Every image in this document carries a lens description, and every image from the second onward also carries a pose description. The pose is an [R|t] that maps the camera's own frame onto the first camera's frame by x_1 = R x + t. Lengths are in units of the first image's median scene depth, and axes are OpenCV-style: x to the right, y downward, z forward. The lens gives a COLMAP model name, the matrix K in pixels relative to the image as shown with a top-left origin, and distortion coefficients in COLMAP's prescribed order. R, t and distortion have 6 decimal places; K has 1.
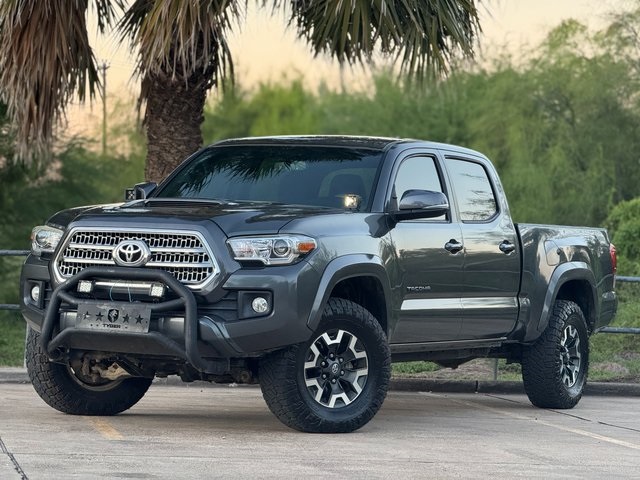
lens RADIAL K [[2278.6, 0, 294.2], [0, 2278.6, 239.2], [0, 0, 1]] dist [0.264944, -1.182200]
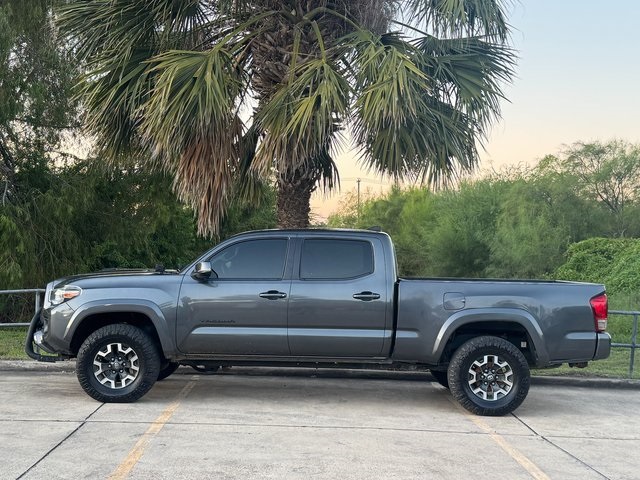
lens RADIAL K [[886.7, 0, 320.0], [0, 886.7, 240.0], [0, 0, 1]] dist [0.136020, 0.024552]
pose [[0.990243, -0.002518, -0.139331, 0.090981], [0.001344, 0.999963, -0.008520, -0.037118], [0.139347, 0.008250, 0.990209, 0.535955]]
